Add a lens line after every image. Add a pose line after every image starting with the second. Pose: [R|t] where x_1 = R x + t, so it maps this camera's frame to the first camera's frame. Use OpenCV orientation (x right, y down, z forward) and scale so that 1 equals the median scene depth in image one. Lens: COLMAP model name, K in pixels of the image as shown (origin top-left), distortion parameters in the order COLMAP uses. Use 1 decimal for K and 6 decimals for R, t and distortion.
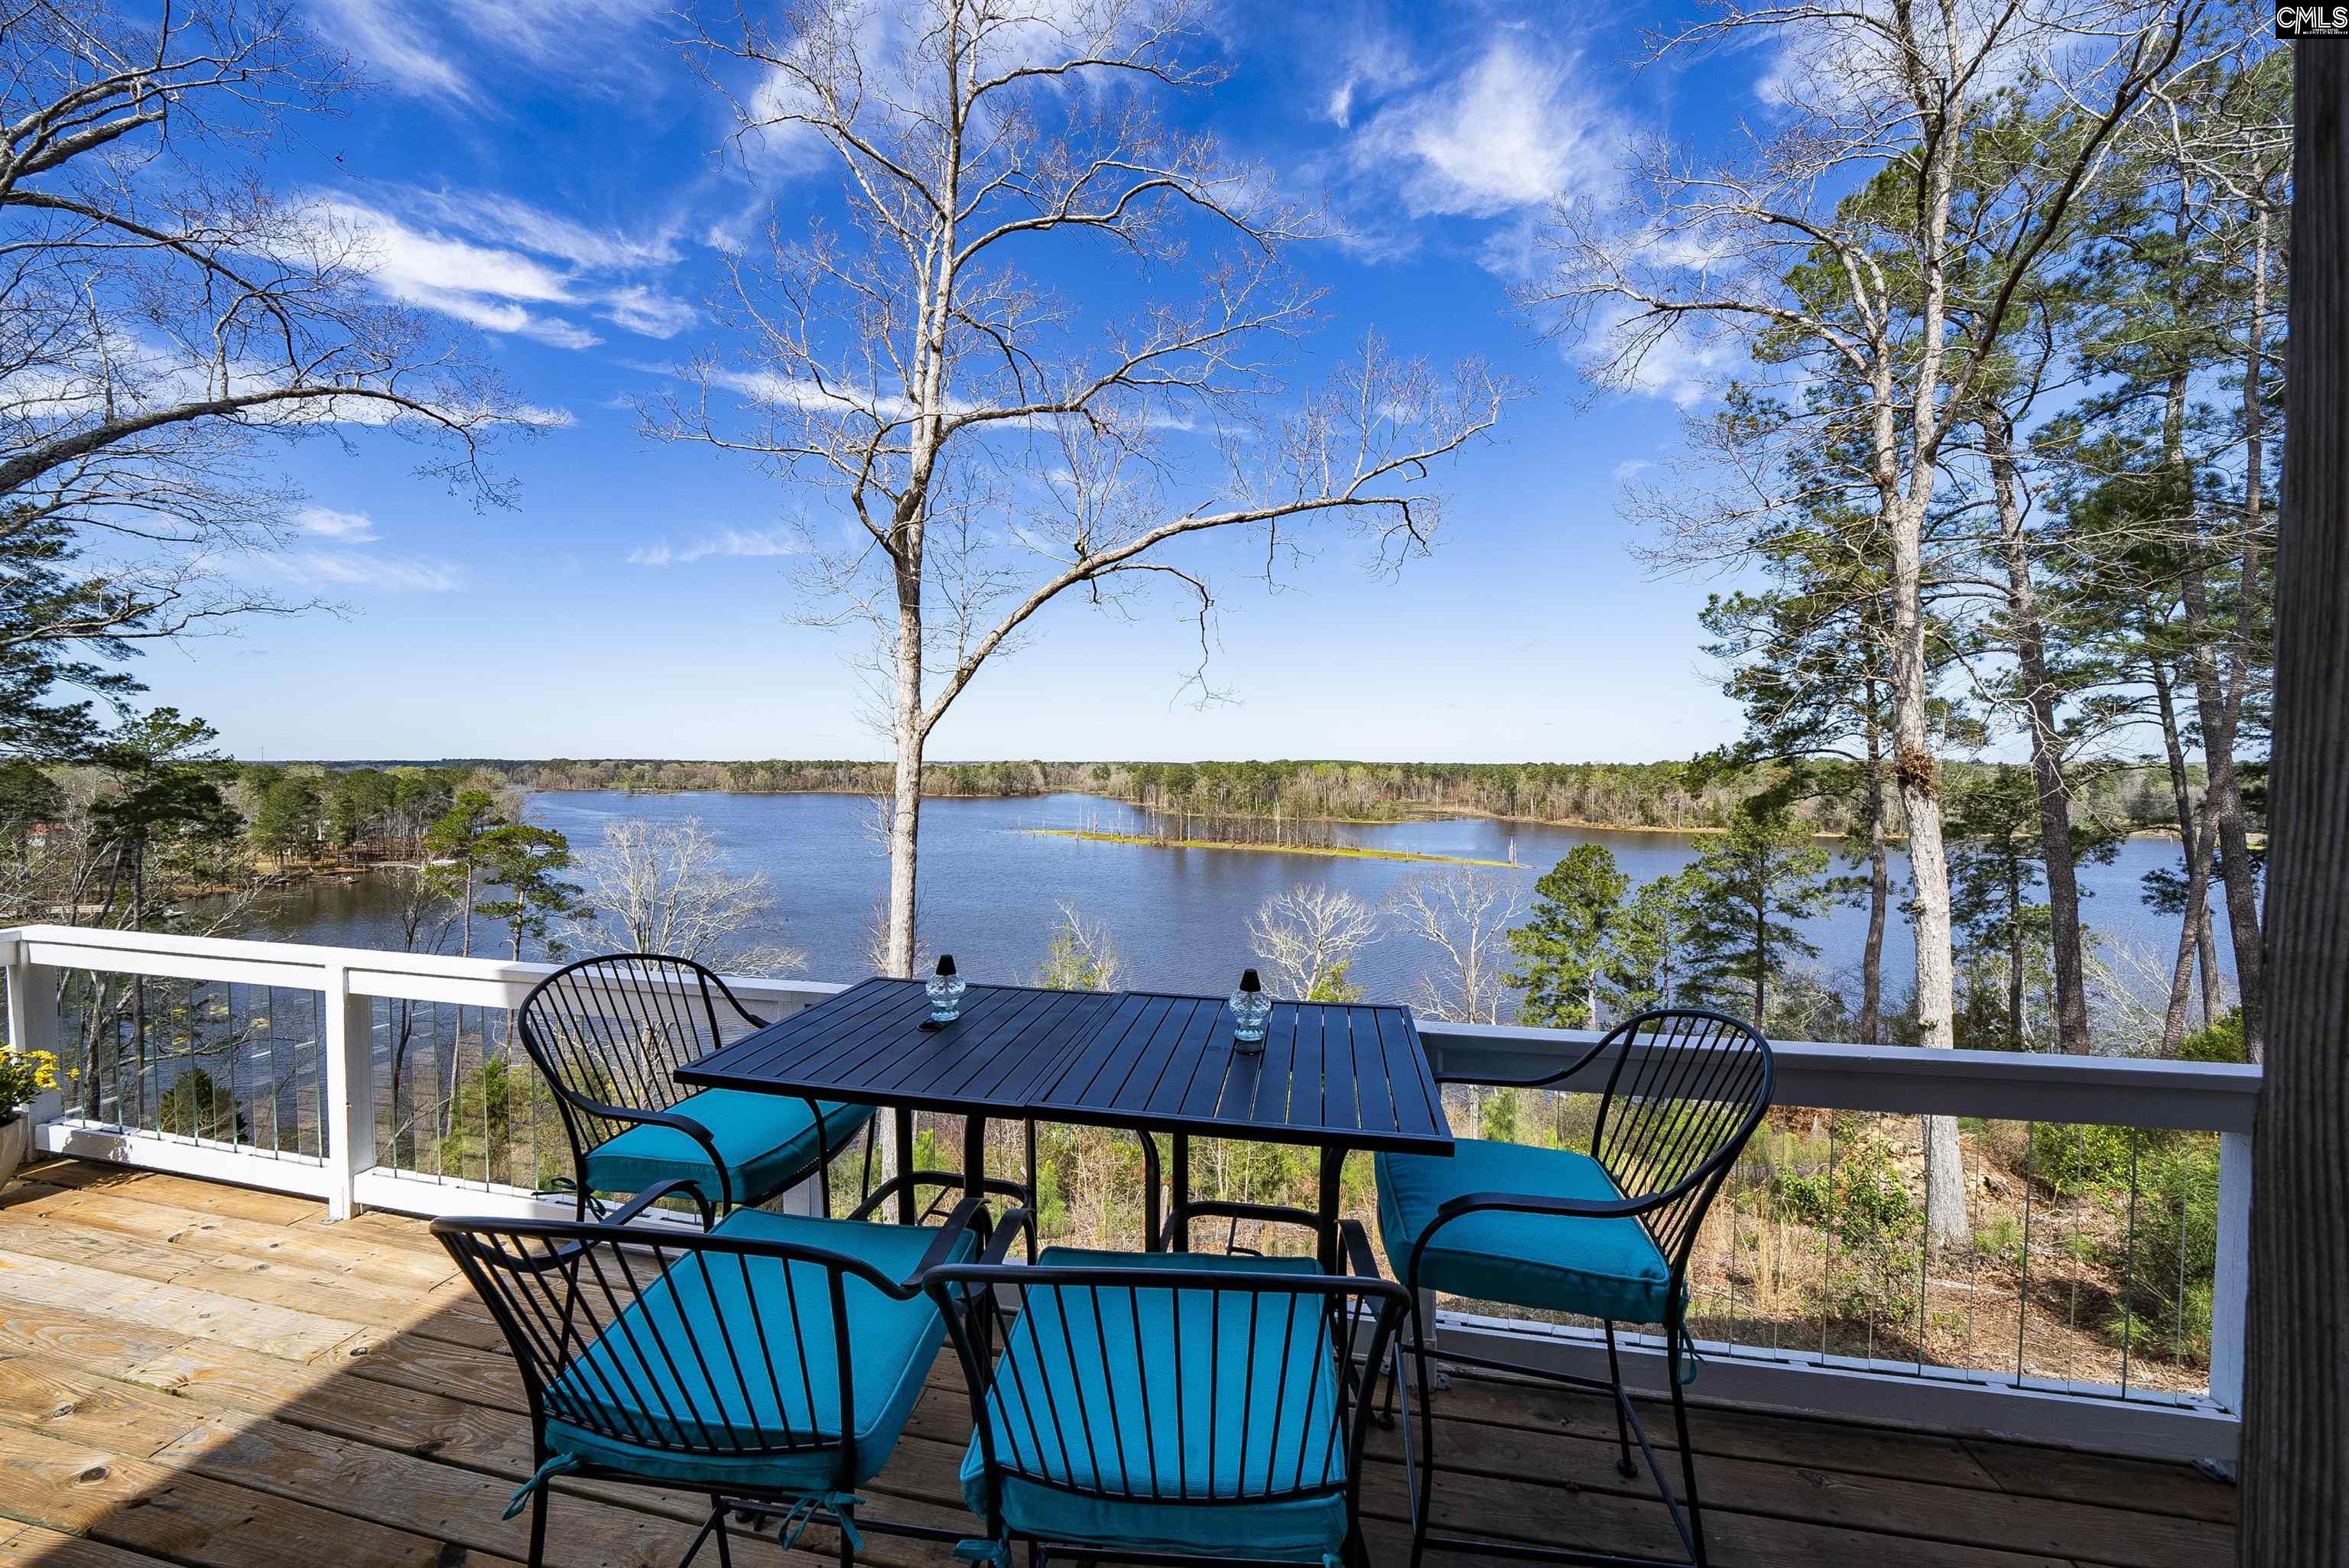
lens RADIAL K [[811.6, 0, 1158.9], [0, 811.6, 781.7], [0, 0, 1]] dist [-0.026256, 0.002773]
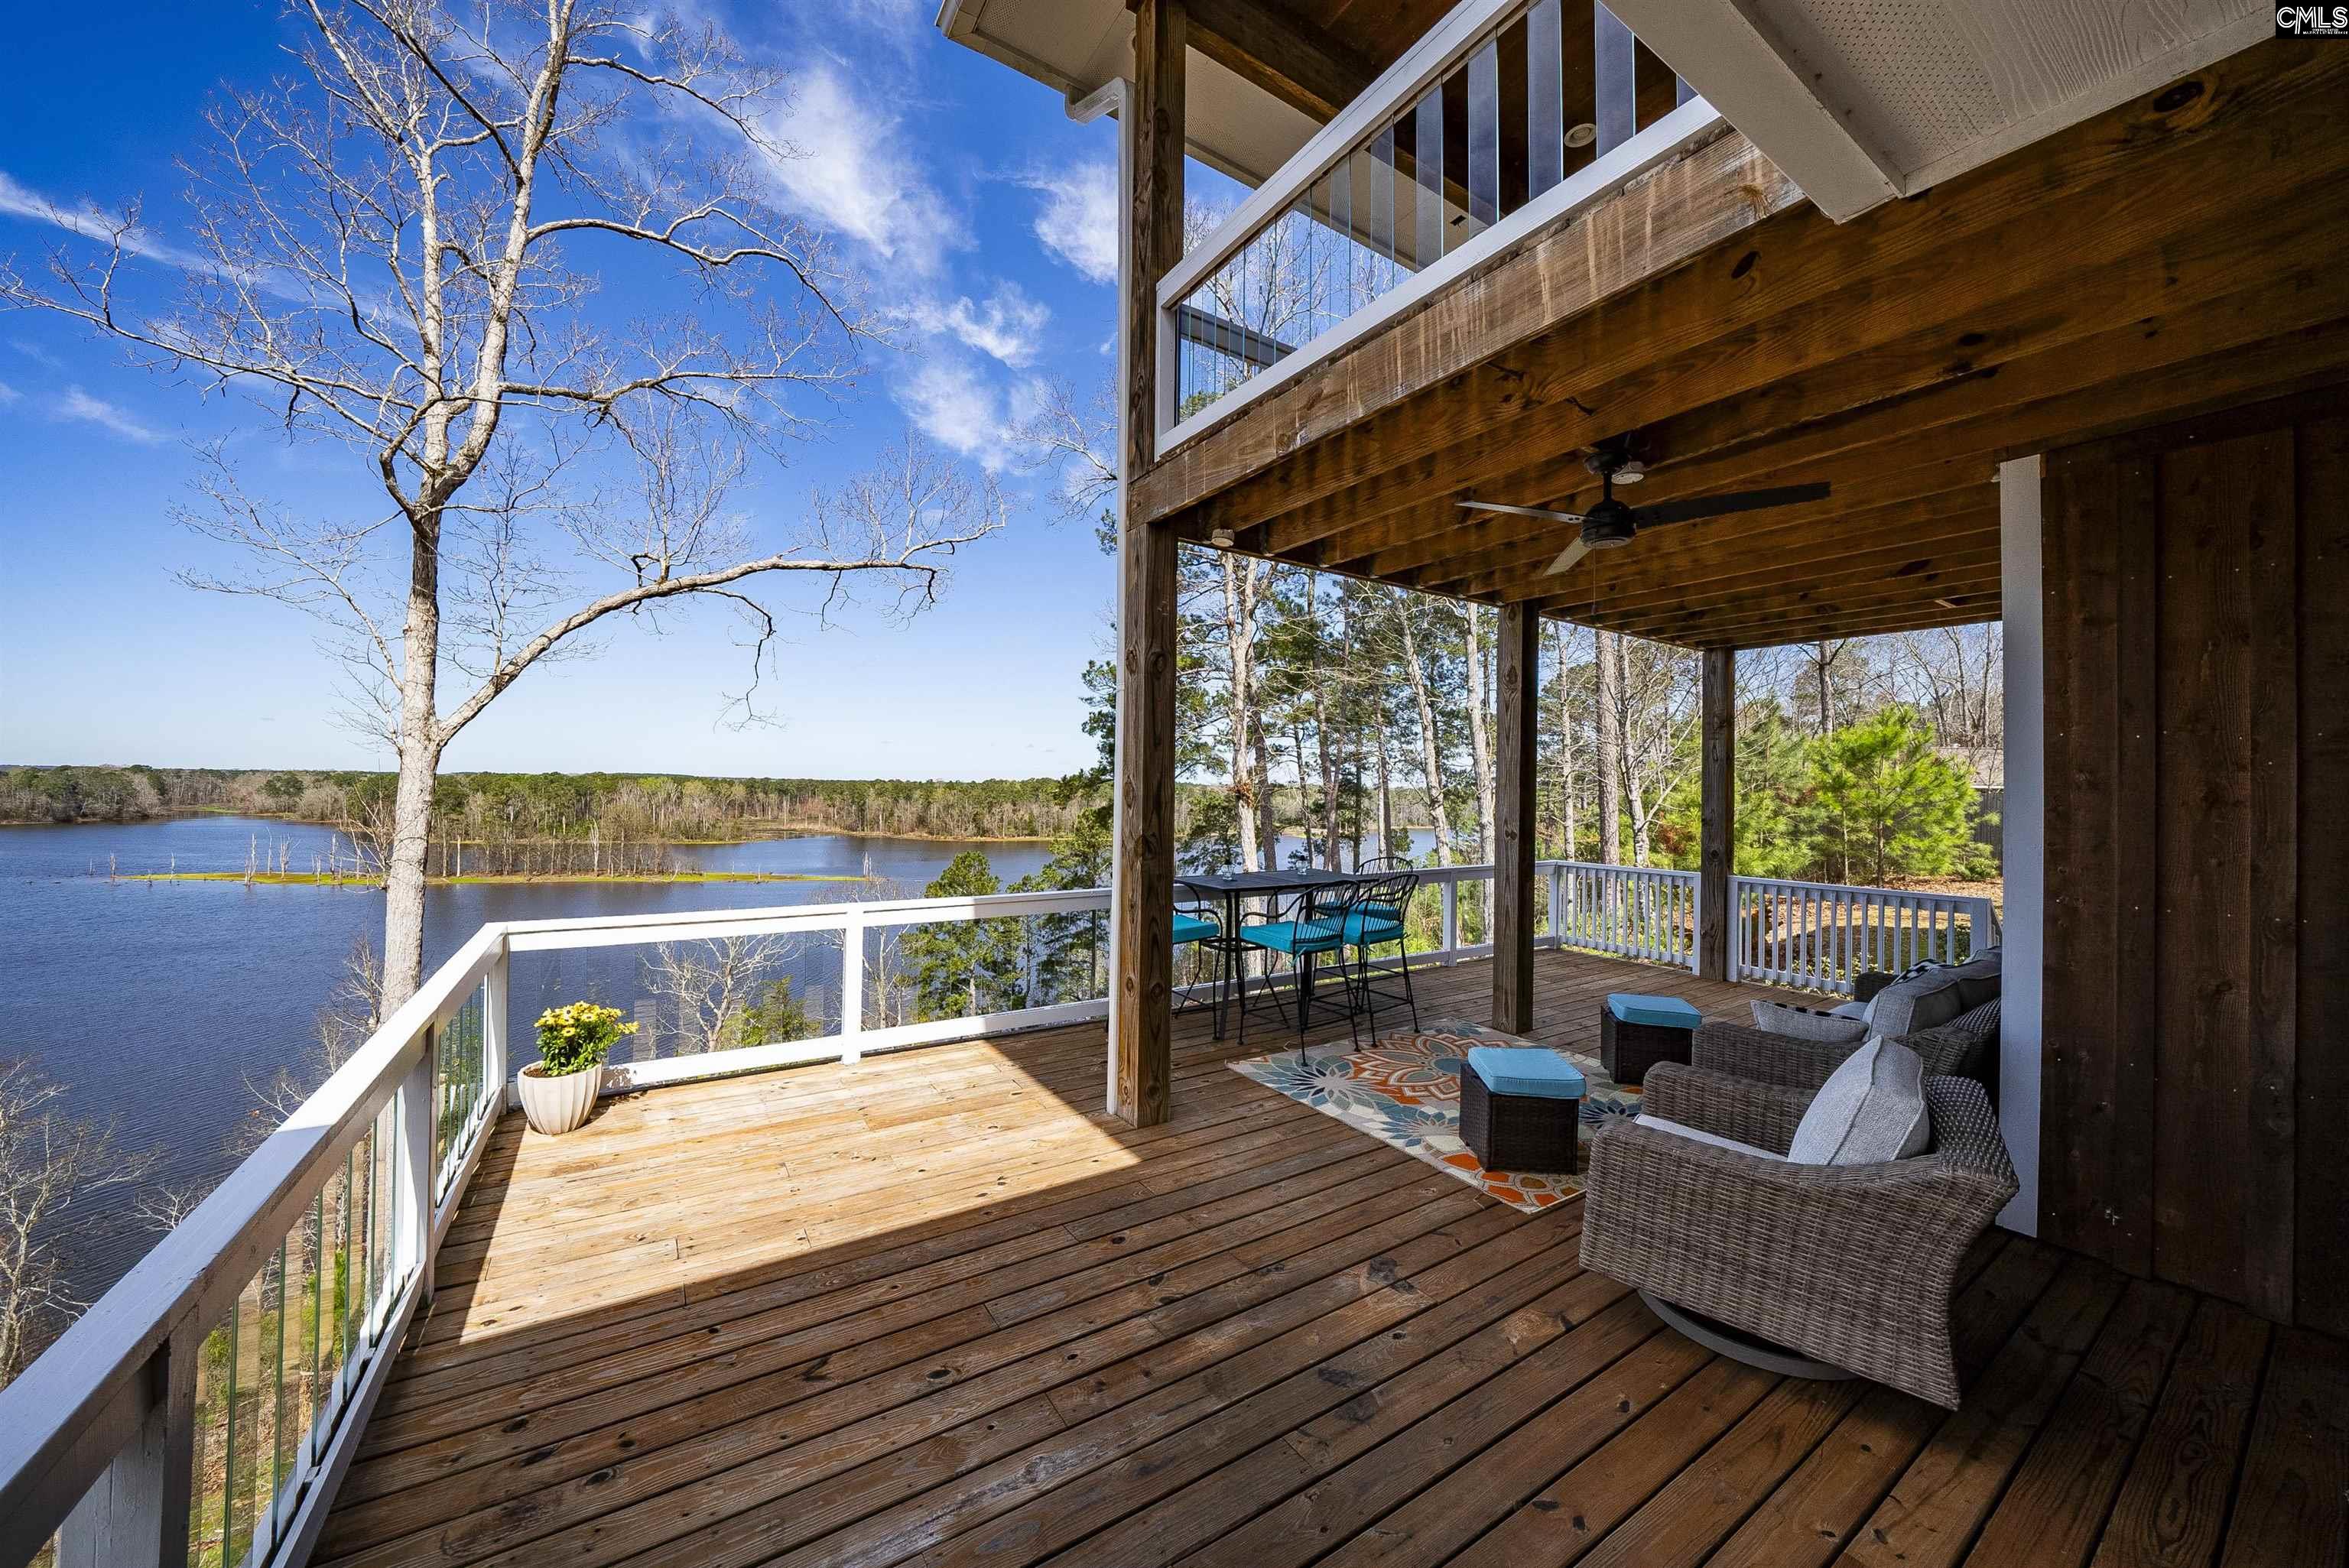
lens RADIAL K [[819.2, 0, 1147.7], [0, 819.2, 777.4], [0, 0, 1]] dist [-0.022507, 0.003087]
pose [[0.728728, 0.014129, 0.684658, -0.090314], [0.003140, 0.999708, -0.023973, -0.000692], [-0.684796, 0.019619, 0.728470, -0.034566]]
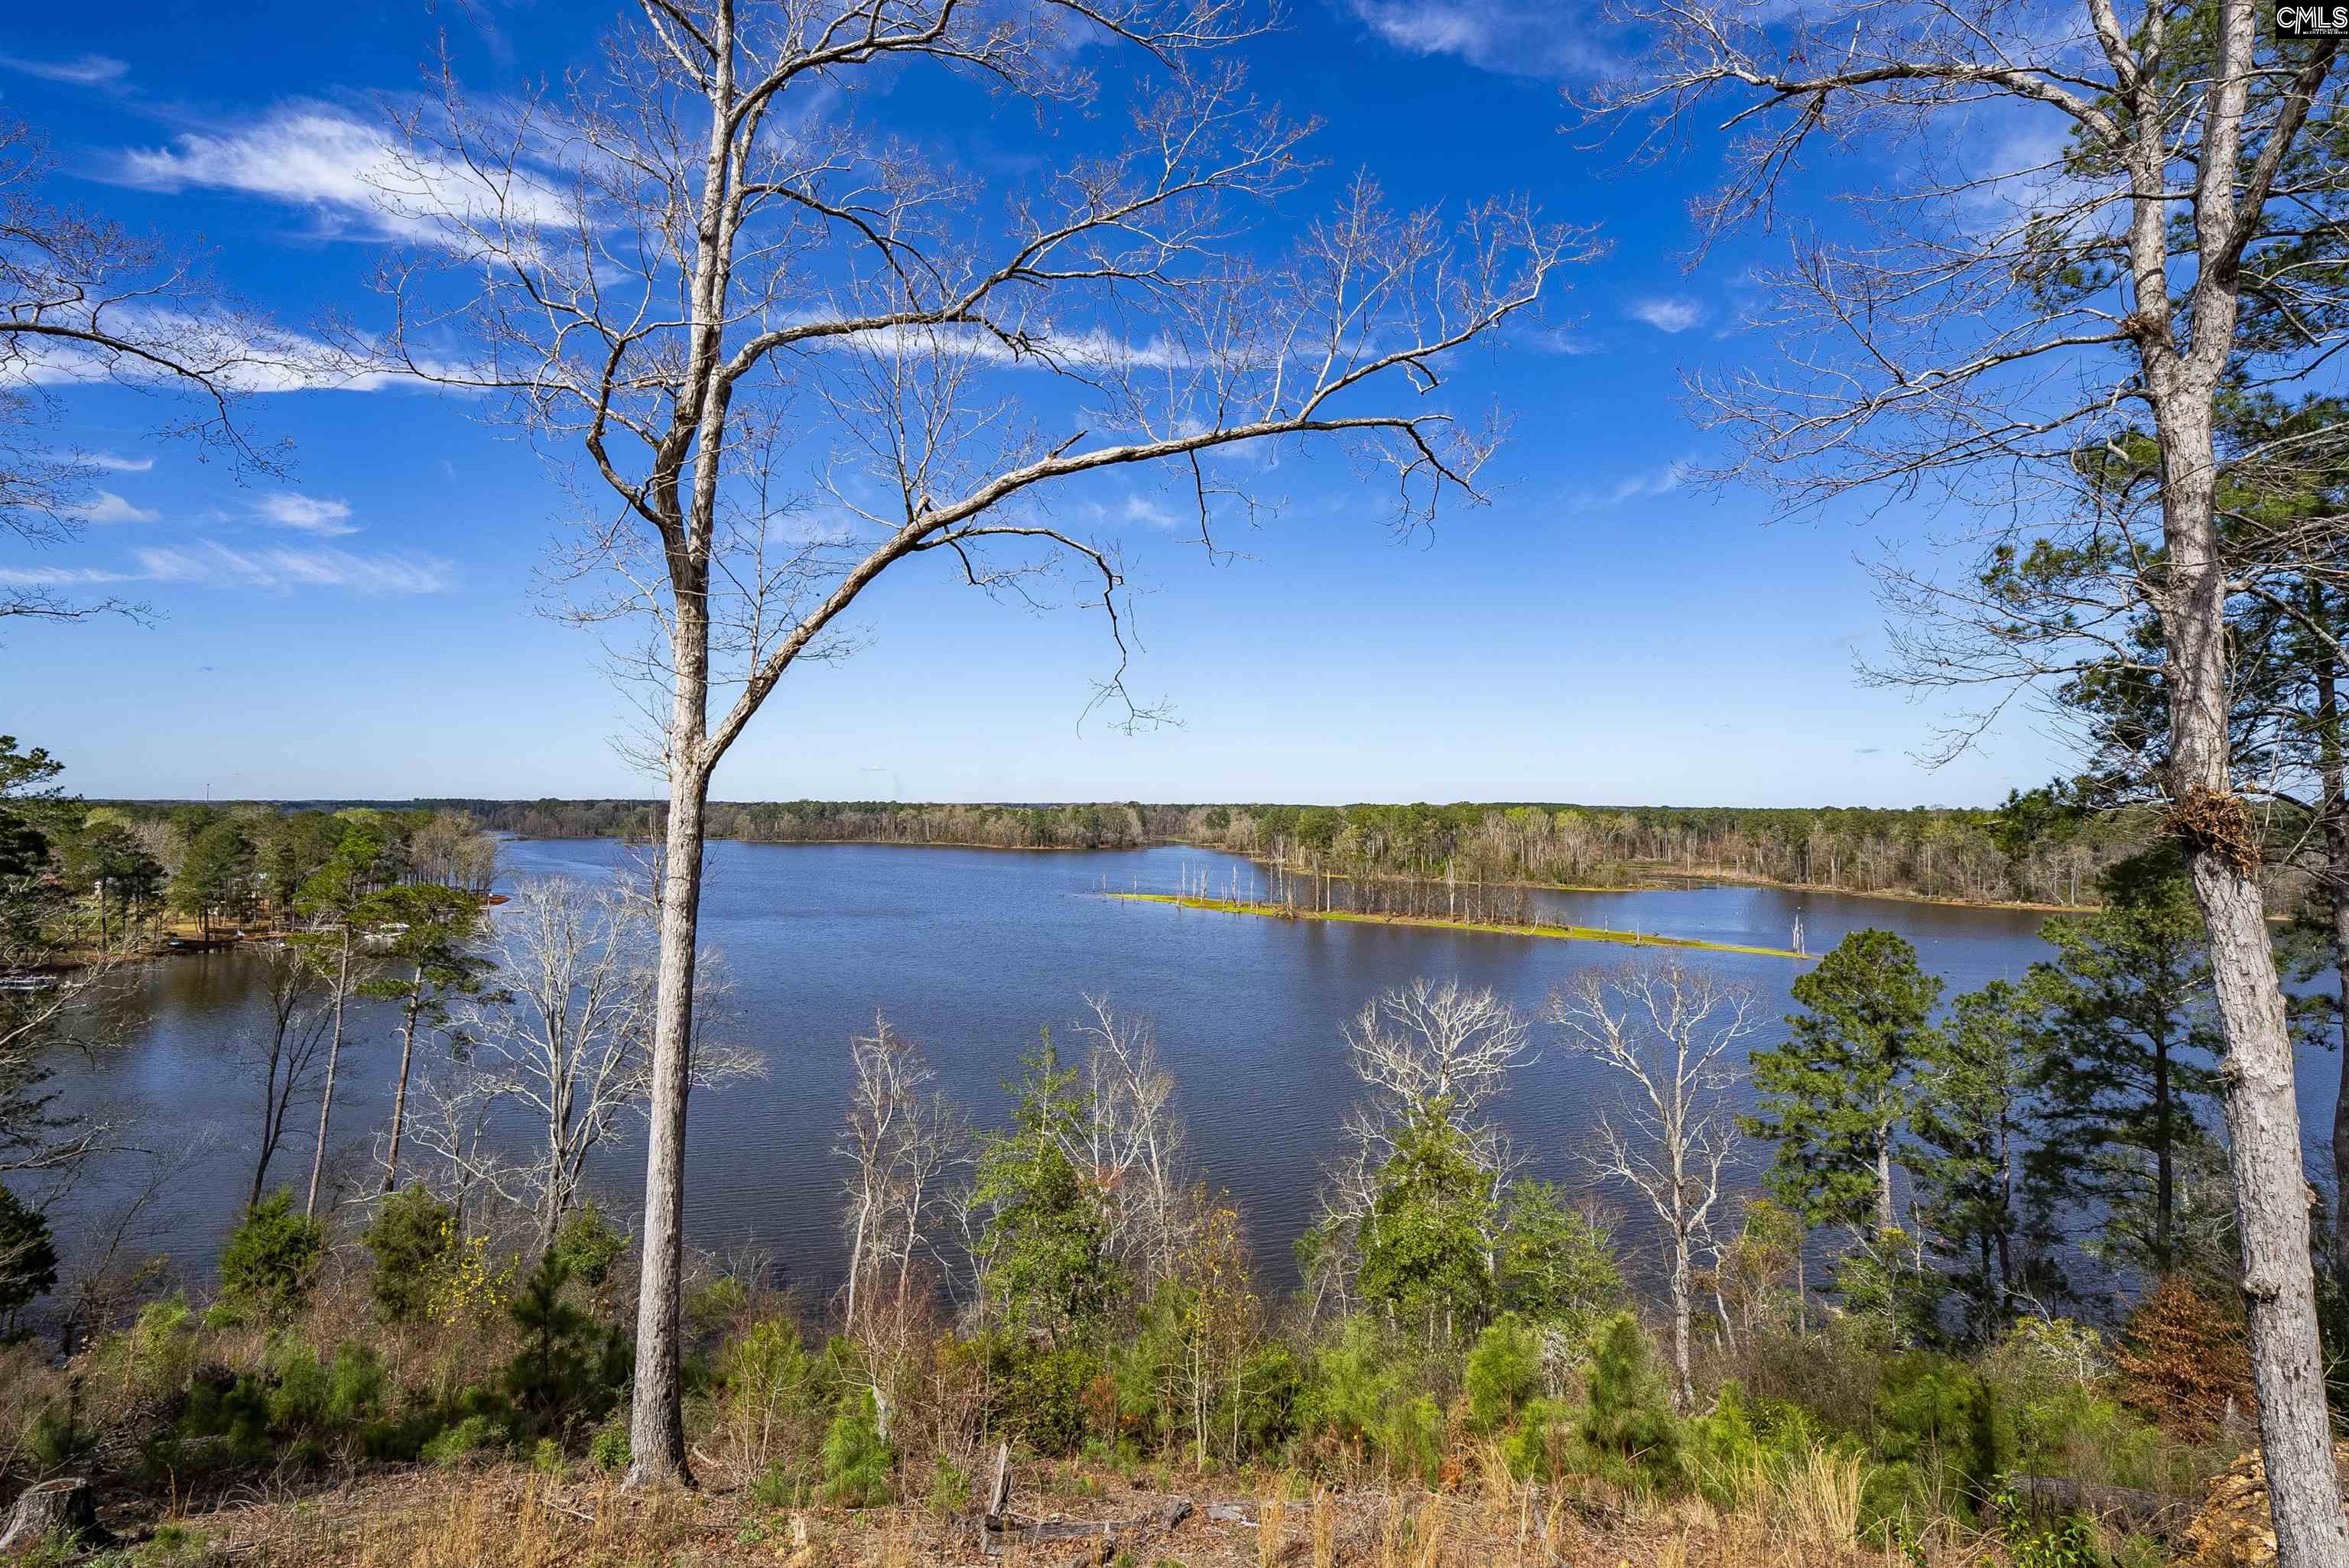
lens RADIAL K [[1072.8, 0, 1152.0], [0, 1072.8, 783.2], [0, 0, 1]] dist [0.012554, -0.001125]
pose [[0.991070, -0.000450, -0.133339, 0.063722], [-0.005442, 0.999025, -0.043819, -0.001513], [0.133228, 0.044154, 0.990101, 0.027916]]
